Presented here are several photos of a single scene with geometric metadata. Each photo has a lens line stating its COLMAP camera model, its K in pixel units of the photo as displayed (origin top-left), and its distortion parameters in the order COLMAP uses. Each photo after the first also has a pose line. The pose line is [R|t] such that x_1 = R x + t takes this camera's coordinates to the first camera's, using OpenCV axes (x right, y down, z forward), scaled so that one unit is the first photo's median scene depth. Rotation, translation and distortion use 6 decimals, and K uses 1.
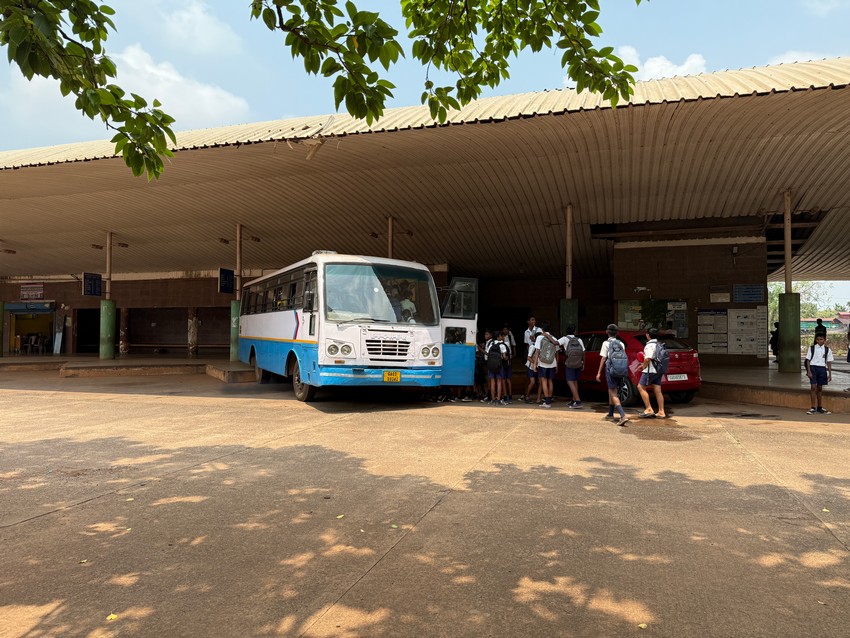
lens RADIAL K [[591.1, 0, 432.6], [0, 591.1, 330.0], [0, 0, 1]] dist [0.104268, -0.001616]
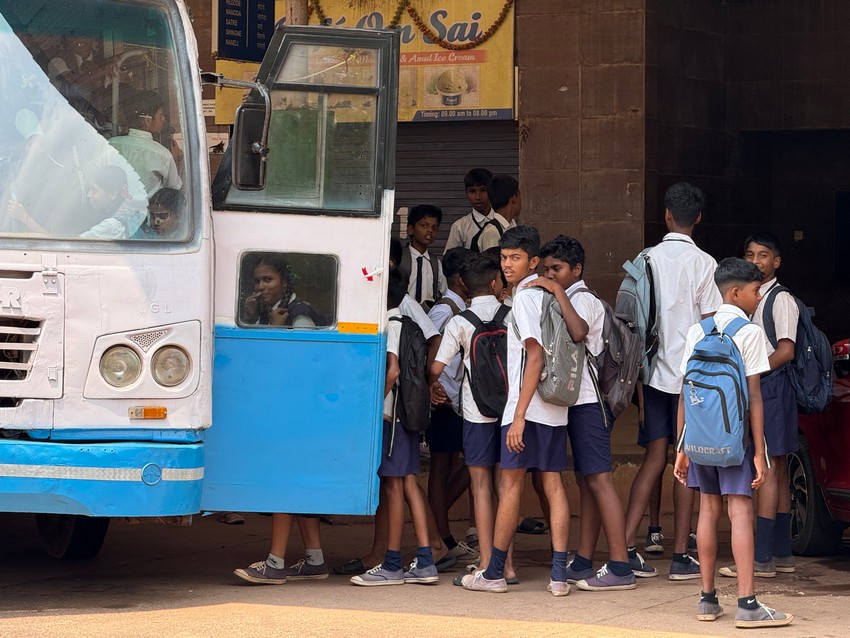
lens RADIAL K [[3011.6, 0, 446.6], [0, 3011.6, 328.9], [0, 0, 1]] dist [0.169873, 0.000000]
pose [[0.984080, 0.007426, -0.177571, 0.321772], [-0.000954, 0.999333, 0.036500, -0.018575], [0.177724, -0.035750, 0.983431, -0.107678]]
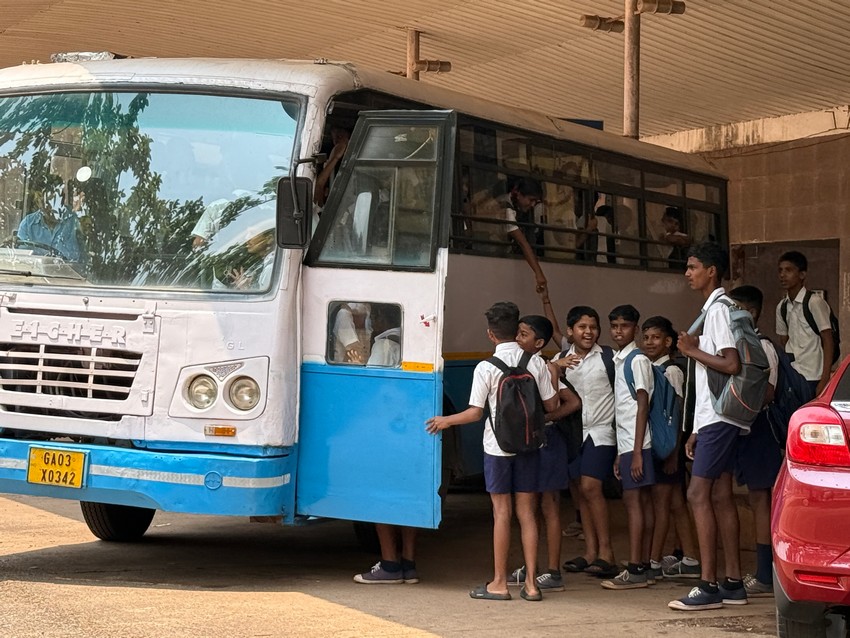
lens RADIAL K [[2192.0, 0, 393.6], [0, 2192.0, 340.4], [0, 0, 1]] dist [0.102532, 0.000000]
pose [[0.652907, 0.010057, -0.757371, 0.848928], [-0.005979, 0.999949, 0.008124, 0.005007], [0.757415, -0.000776, 0.652934, 0.405844]]
